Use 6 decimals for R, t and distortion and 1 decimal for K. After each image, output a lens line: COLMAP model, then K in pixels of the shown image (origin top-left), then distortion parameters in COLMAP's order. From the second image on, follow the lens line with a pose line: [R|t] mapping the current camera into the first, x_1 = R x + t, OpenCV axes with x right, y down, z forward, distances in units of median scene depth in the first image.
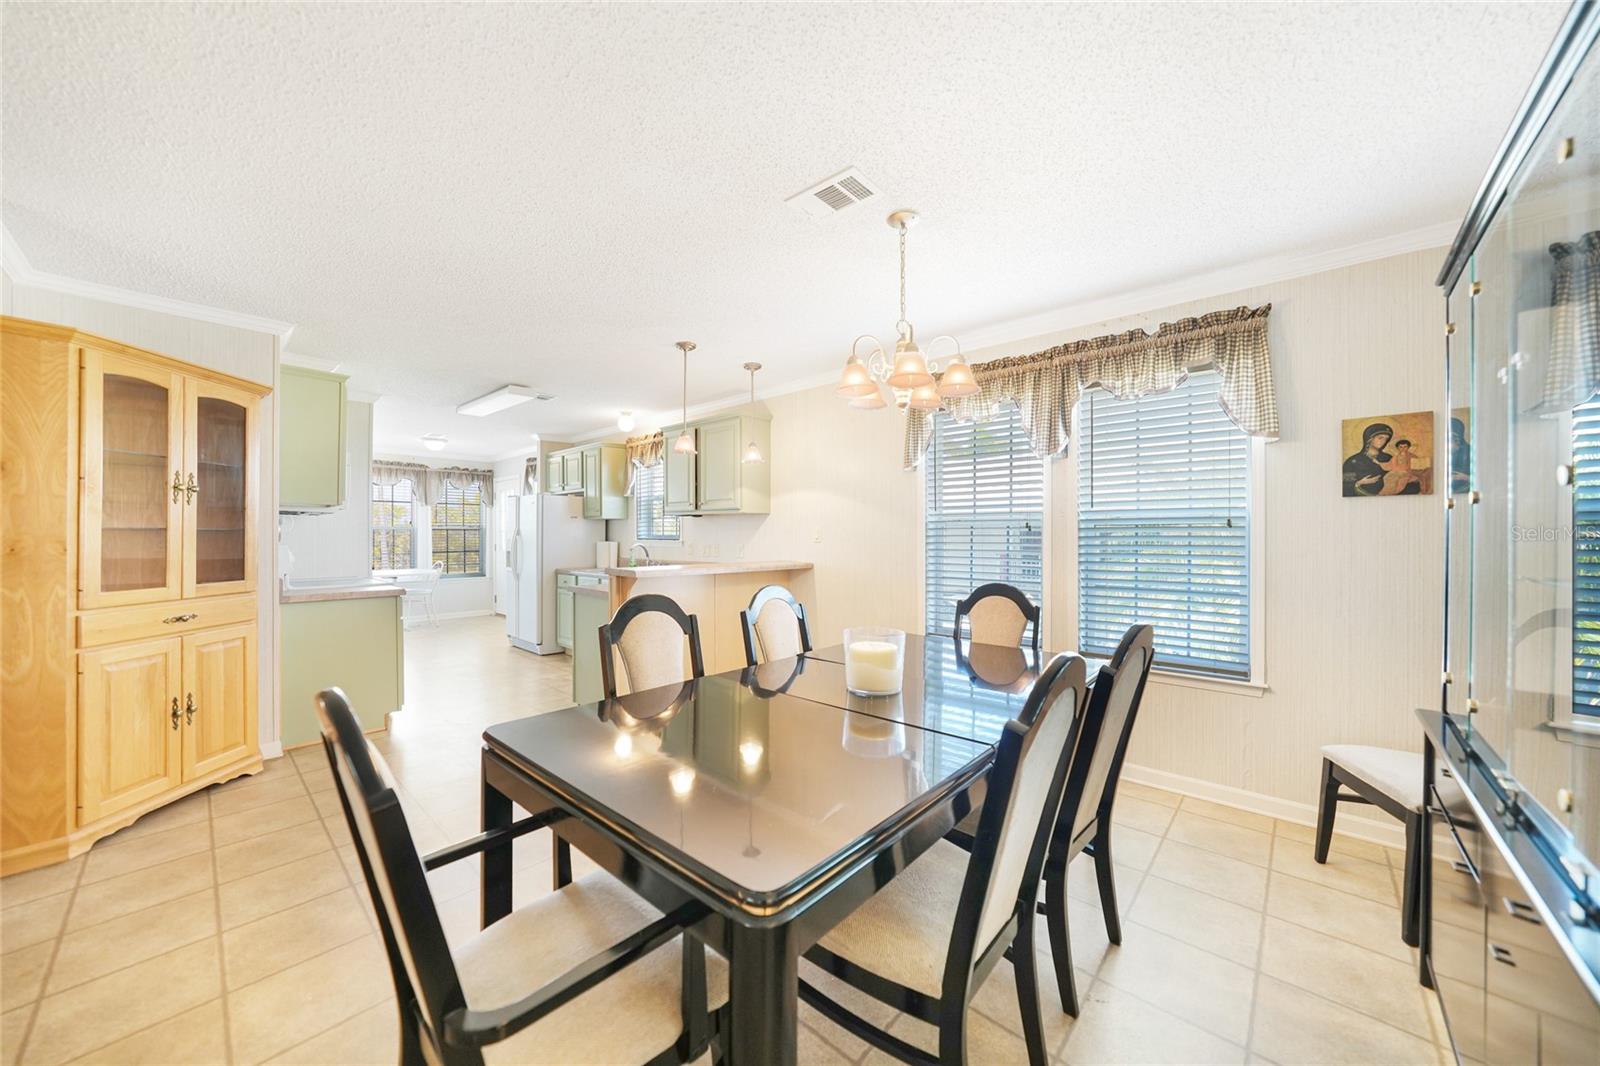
lens RADIAL K [[562.7, 0, 788.2], [0, 562.7, 535.6], [0, 0, 1]] dist [-0.010990, 0.000034]
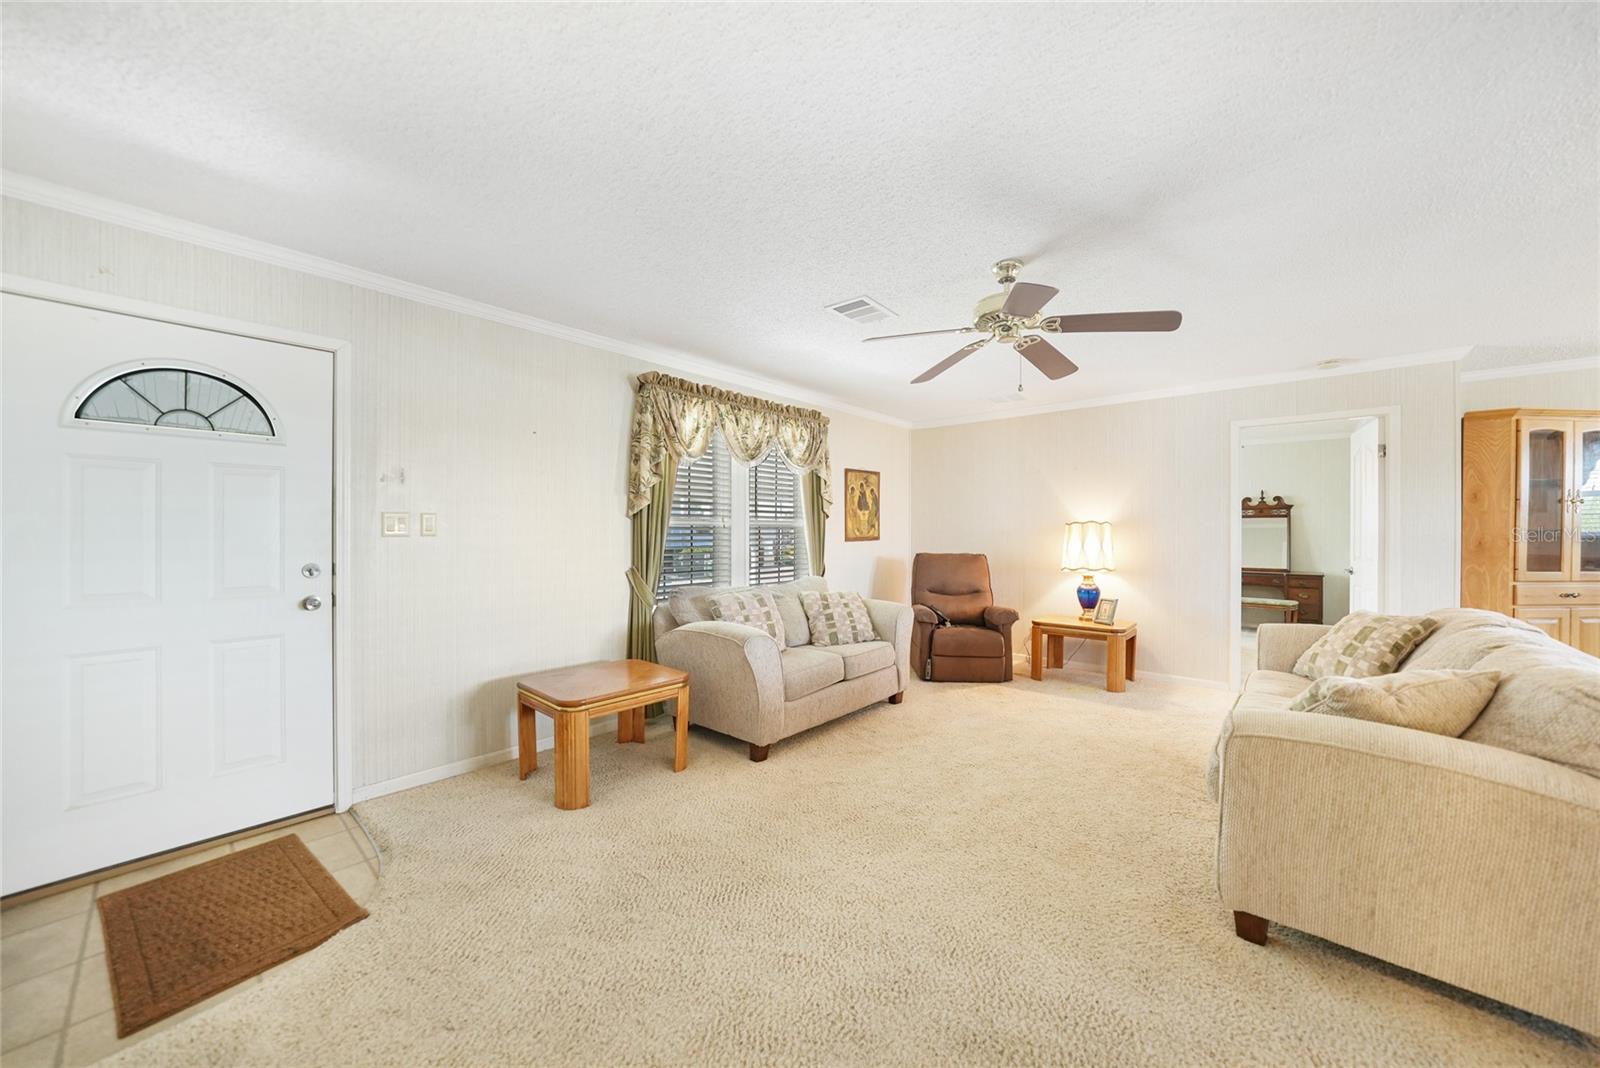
lens RADIAL K [[571.7, 0, 803.8], [0, 571.7, 528.8], [0, 0, 1]] dist [-0.013937, 0.000120]
pose [[0.027734, -0.003736, -0.999608, 0.132230], [-0.005118, 0.999979, -0.003879, -0.000420], [0.999602, 0.005224, 0.027714, -0.516830]]
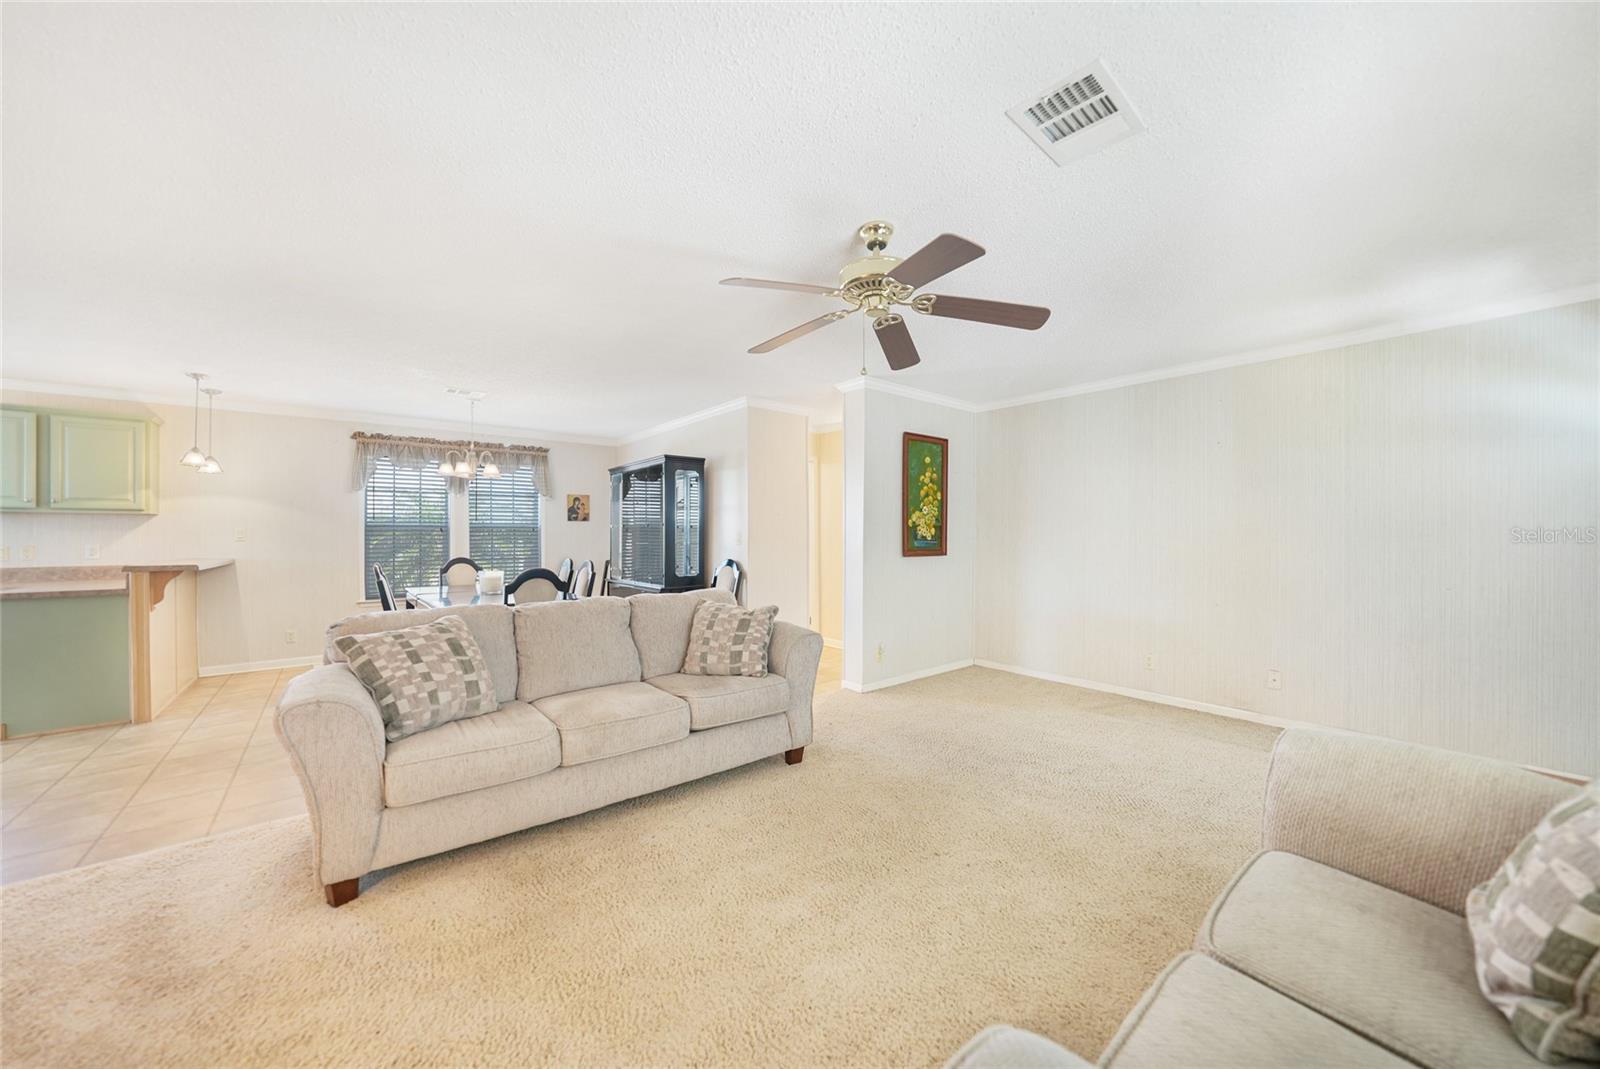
lens RADIAL K [[565.3, 0, 800.0], [0, 565.3, 534.5], [0, 0, 1]] dist [-0.001891, 0.000076]
pose [[0.160717, -0.003869, 0.986993, -0.846854], [0.002597, 0.999991, 0.003498, -0.002649], [-0.986997, 0.002001, 0.160725, -0.329782]]
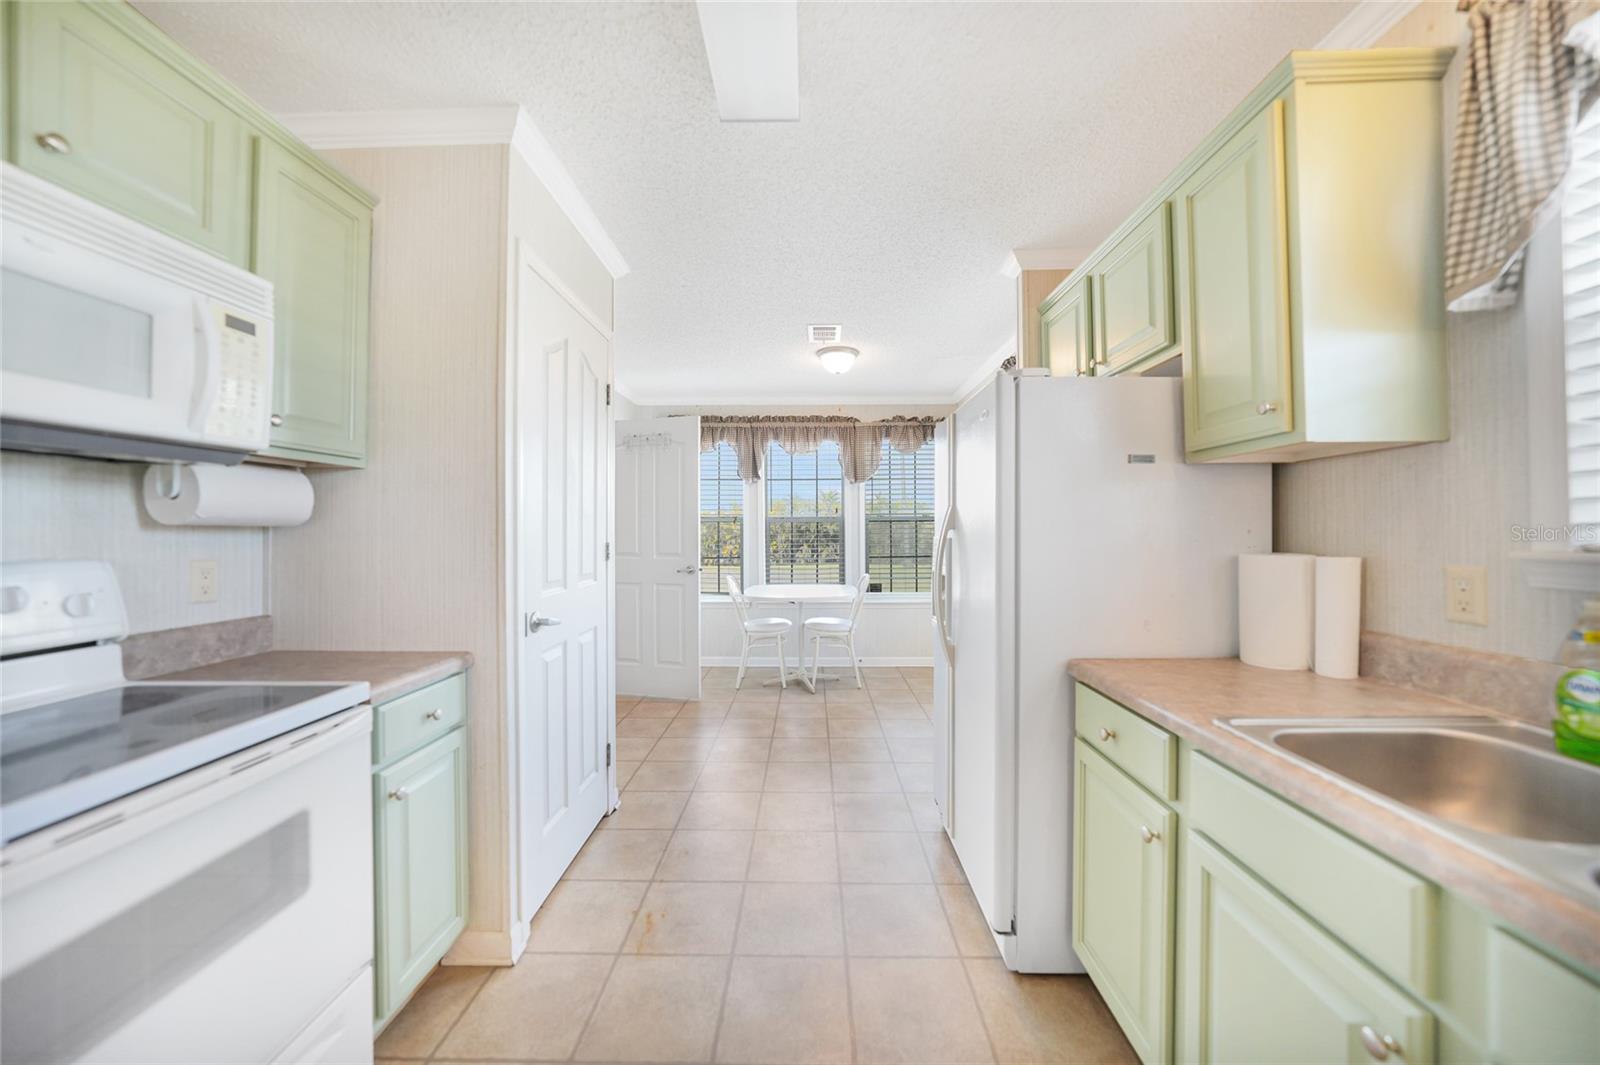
lens RADIAL K [[571.7, 0, 803.8], [0, 571.7, 527.3], [0, 0, 1]] dist [-0.013937, 0.000120]
pose [[0.678827, -0.005570, -0.734278, -0.376439], [0.002021, 0.999982, -0.005717, 0.000022], [0.734296, 0.002397, 0.678825, 0.907178]]
